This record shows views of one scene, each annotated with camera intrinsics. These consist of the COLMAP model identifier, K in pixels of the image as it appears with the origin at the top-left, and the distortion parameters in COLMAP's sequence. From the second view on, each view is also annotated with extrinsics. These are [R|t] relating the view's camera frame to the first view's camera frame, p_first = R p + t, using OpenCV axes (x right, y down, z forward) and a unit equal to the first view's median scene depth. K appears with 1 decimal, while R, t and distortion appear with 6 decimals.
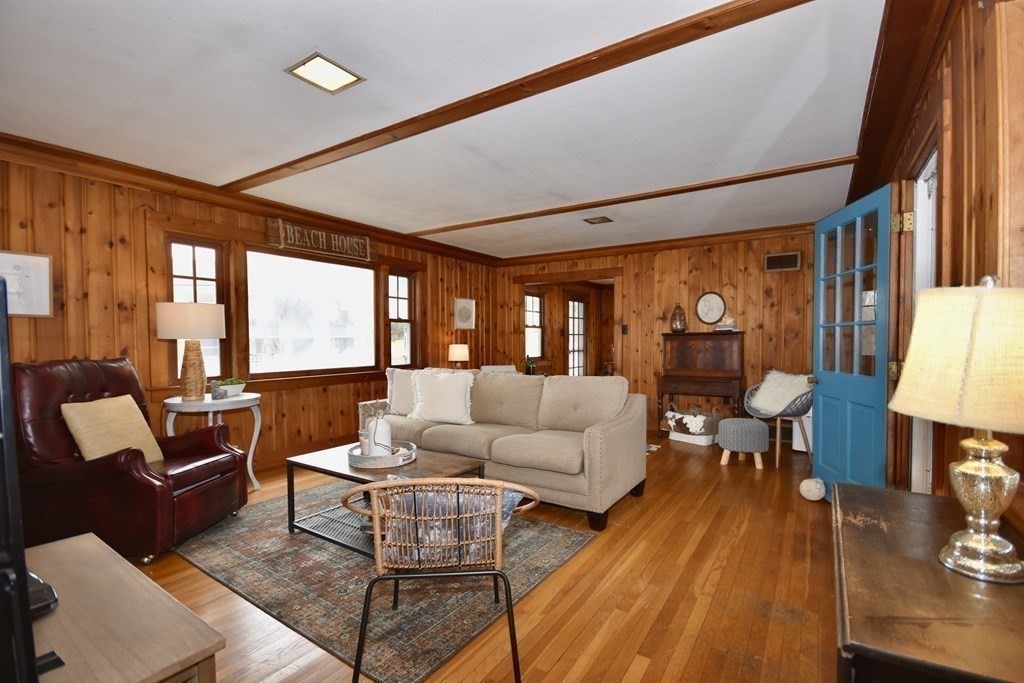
lens RADIAL K [[487.4, 0, 480.3], [0, 487.4, 350.7], [0, 0, 1]] dist [-0.002302, -0.001013]
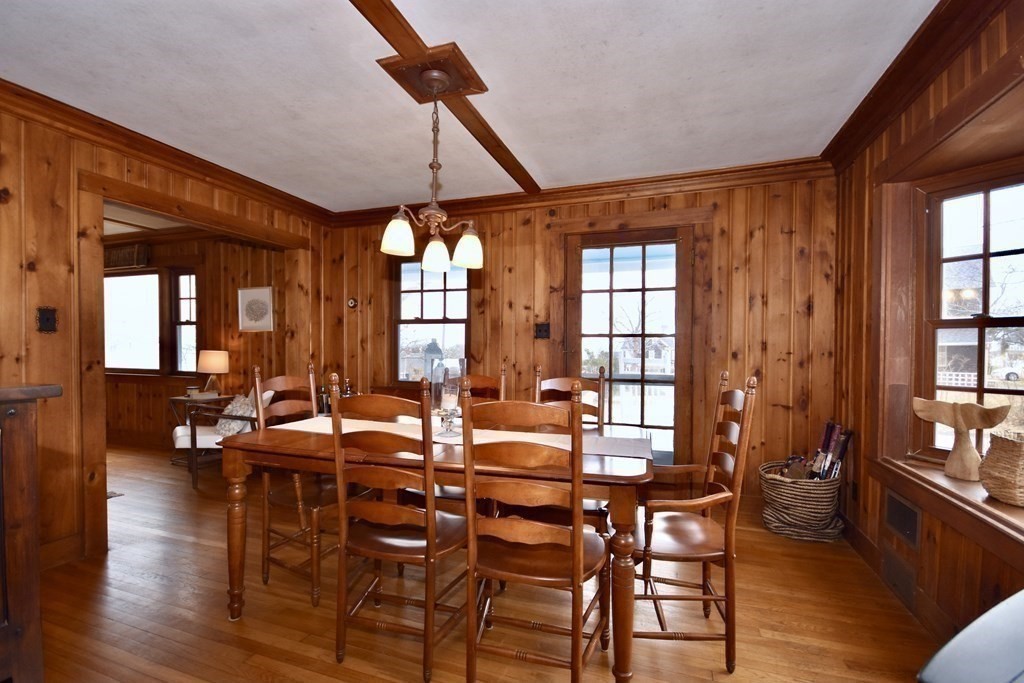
lens RADIAL K [[464.1, 0, 503.0], [0, 464.1, 355.3], [0, 0, 1]] dist [-0.001123, -0.000290]
pose [[0.266845, 0.024491, -0.963428, 0.533595], [-0.031142, 0.999374, 0.016779, -0.022071], [0.963236, 0.025525, 0.267441, 0.855723]]
